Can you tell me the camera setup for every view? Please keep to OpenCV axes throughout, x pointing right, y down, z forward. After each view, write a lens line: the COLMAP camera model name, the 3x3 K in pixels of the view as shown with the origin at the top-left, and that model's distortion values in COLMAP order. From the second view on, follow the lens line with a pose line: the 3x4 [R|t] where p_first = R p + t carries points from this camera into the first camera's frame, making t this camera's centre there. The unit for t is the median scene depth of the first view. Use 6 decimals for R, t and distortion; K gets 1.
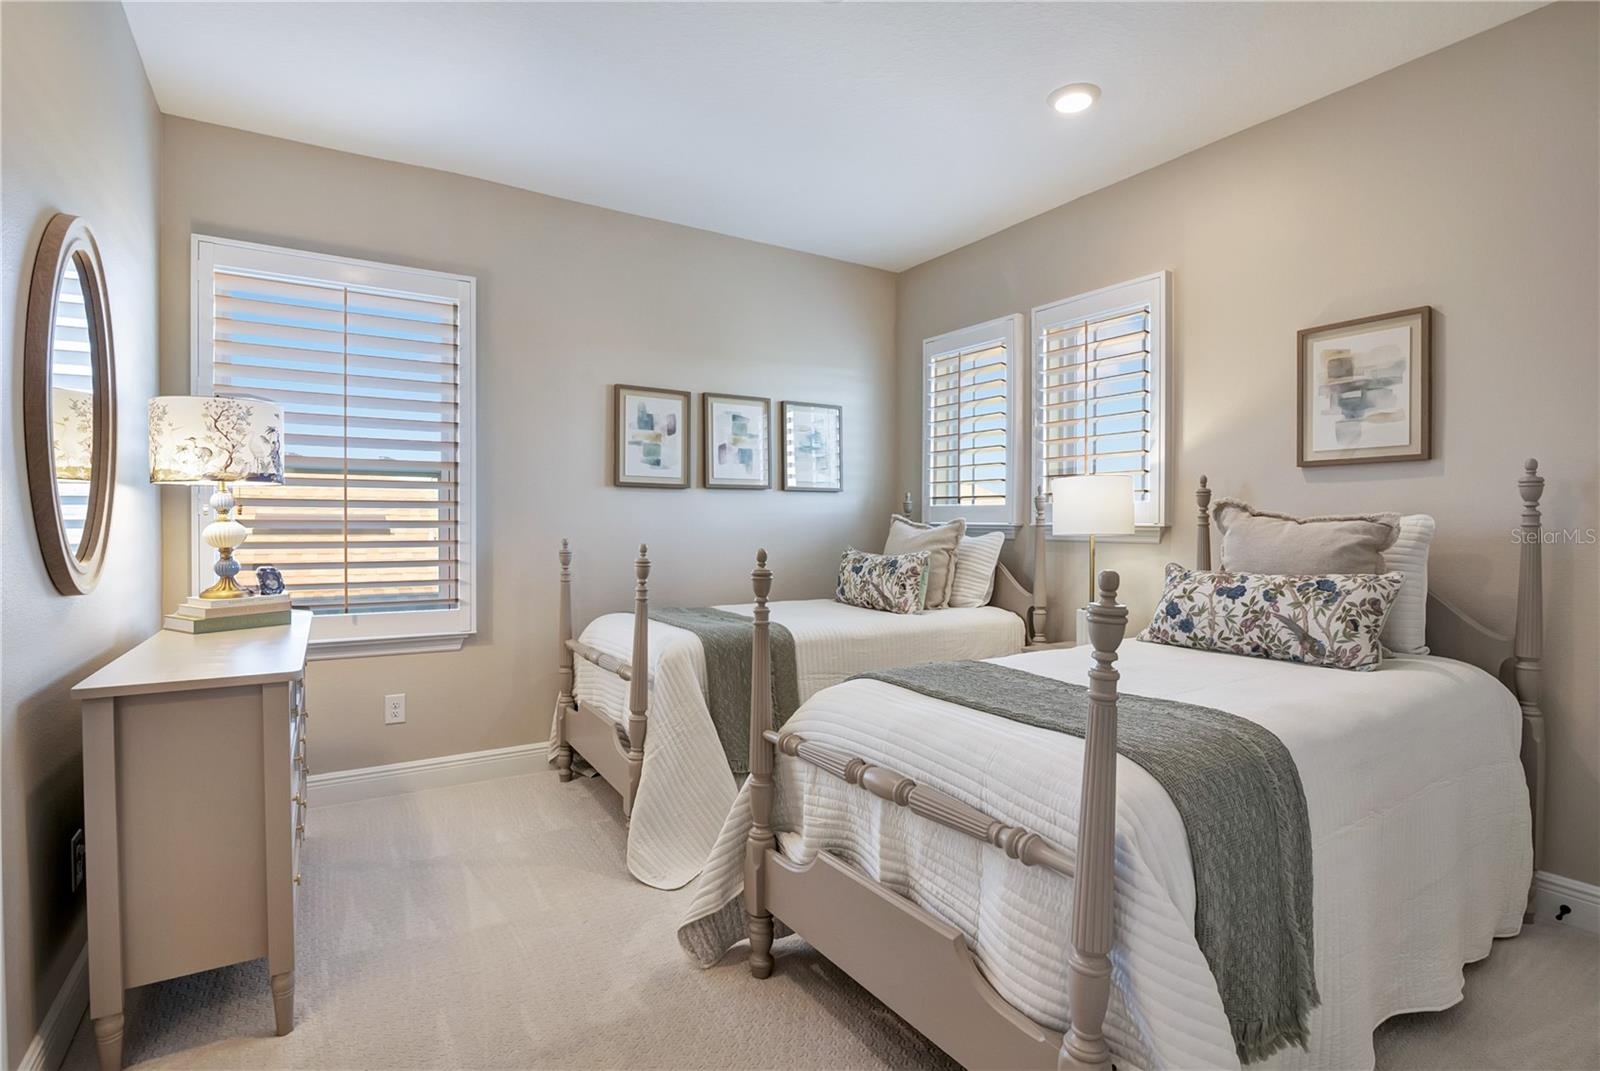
lens RADIAL K [[828.3, 0, 801.6], [0, 828.3, 512.4], [0, 0, 1]] dist [-0.001583, -0.000284]
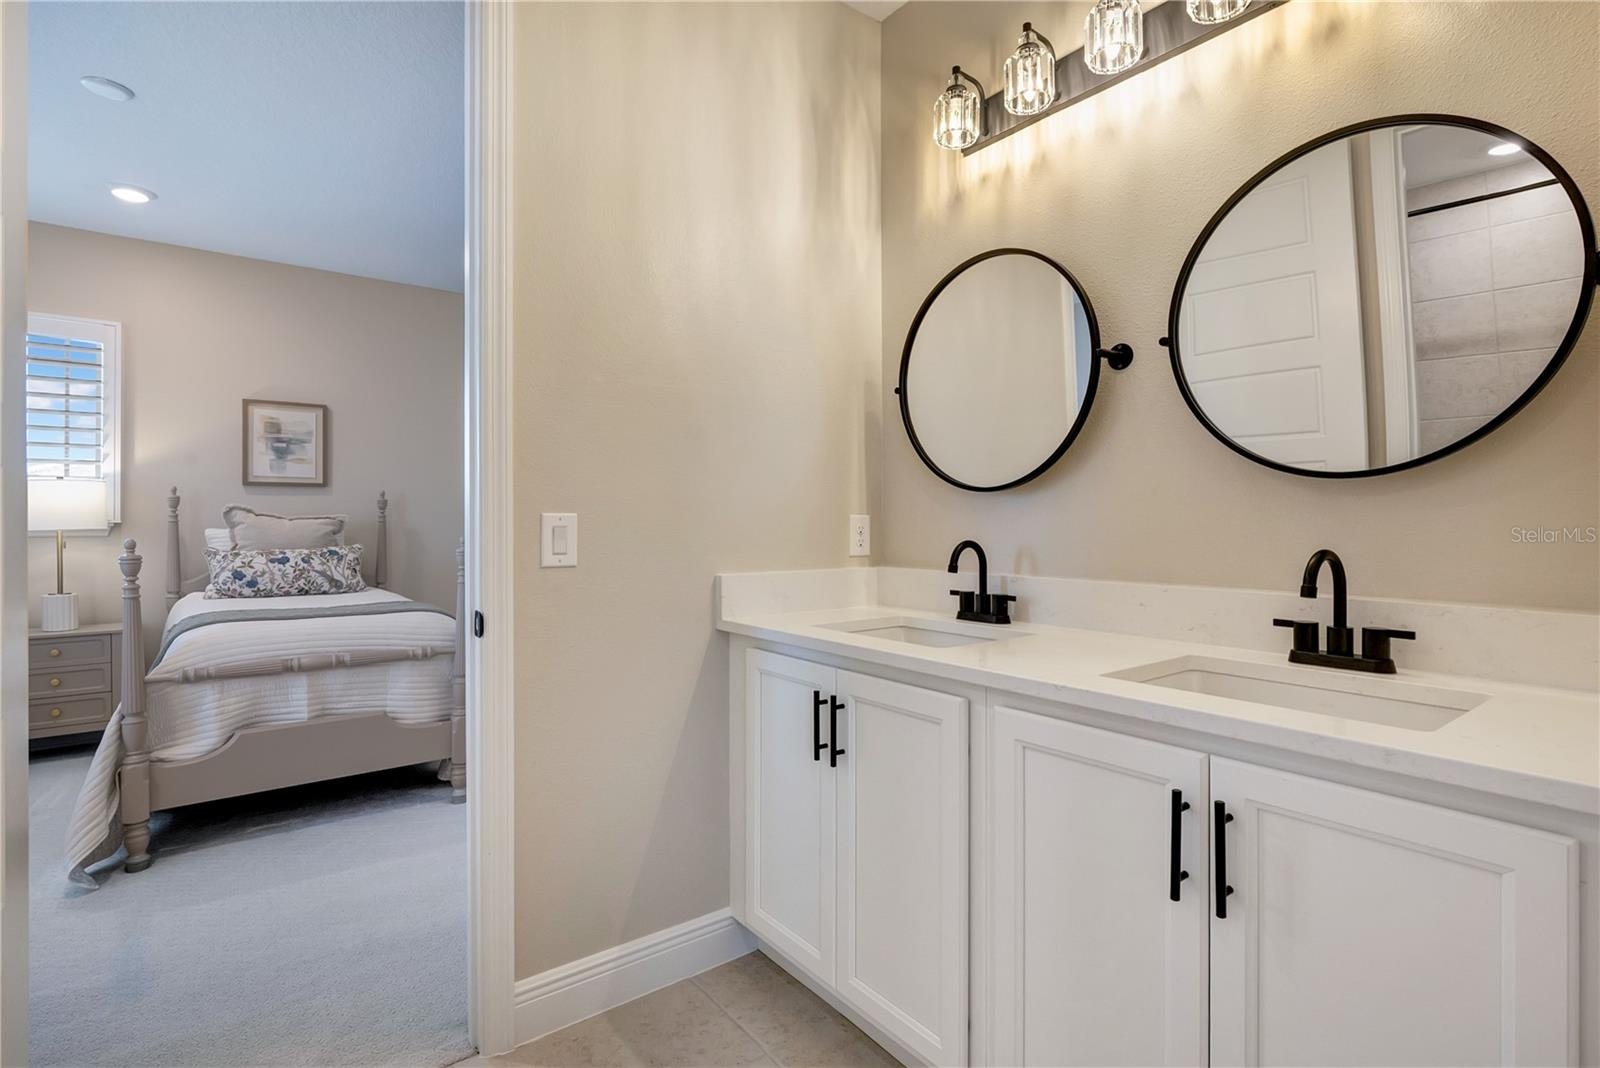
lens RADIAL K [[760.7, 0, 800.0], [0, 760.7, 534.0], [0, 0, 1]] dist [0.003503, 0.000253]
pose [[-0.067038, -0.014794, 0.997641, -1.091662], [-0.009318, 0.999856, 0.014201, 0.009715], [-0.997707, -0.008344, -0.067166, 0.041424]]
